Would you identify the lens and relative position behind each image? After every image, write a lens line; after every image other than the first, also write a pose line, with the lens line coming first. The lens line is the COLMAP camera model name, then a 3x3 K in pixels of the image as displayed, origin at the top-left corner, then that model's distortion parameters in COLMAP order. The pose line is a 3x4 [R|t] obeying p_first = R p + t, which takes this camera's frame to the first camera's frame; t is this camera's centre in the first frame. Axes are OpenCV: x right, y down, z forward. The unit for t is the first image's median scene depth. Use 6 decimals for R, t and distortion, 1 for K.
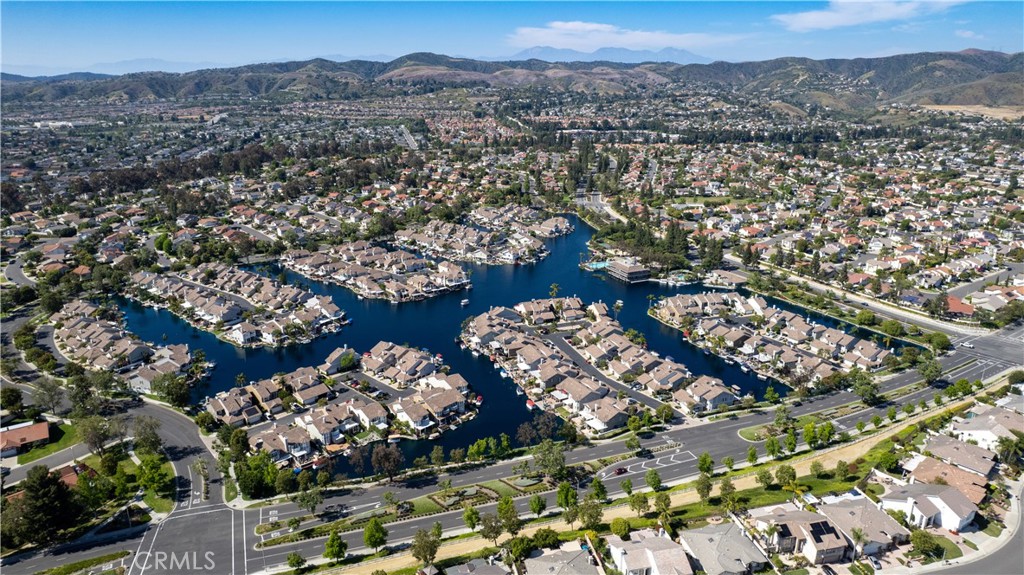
lens RADIAL K [[656.9, 0, 515.8], [0, 656.9, 290.8], [0, 0, 1]] dist [-0.091076, 0.079984]
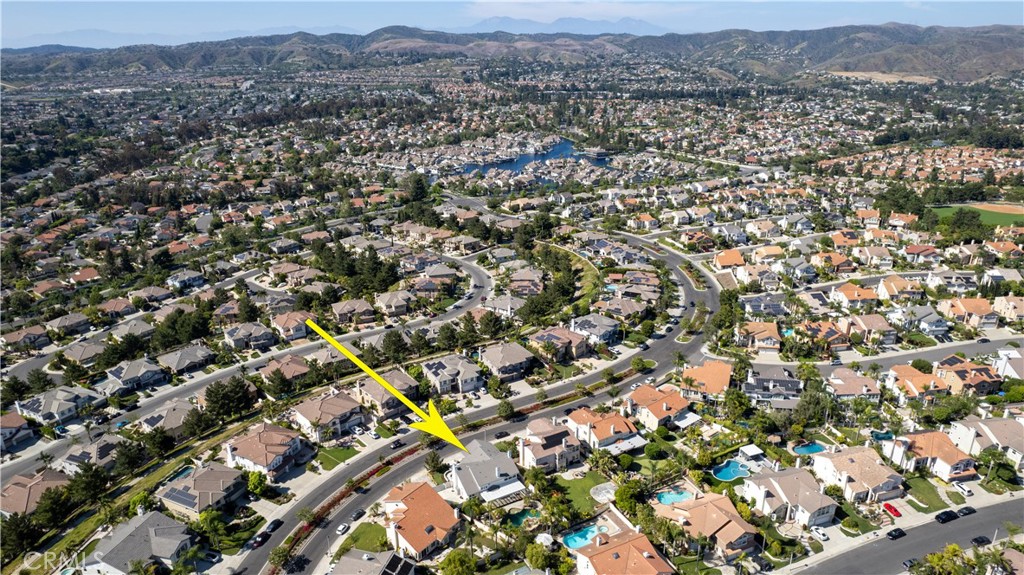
lens RADIAL K [[656.9, 0, 515.8], [0, 656.9, 290.8], [0, 0, 1]] dist [-0.091076, 0.079984]
pose [[0.998148, -0.023419, 0.056143, -0.041404], [0.021119, 0.998927, 0.041220, 0.065906], [-0.057048, -0.039958, 0.997571, -0.207211]]
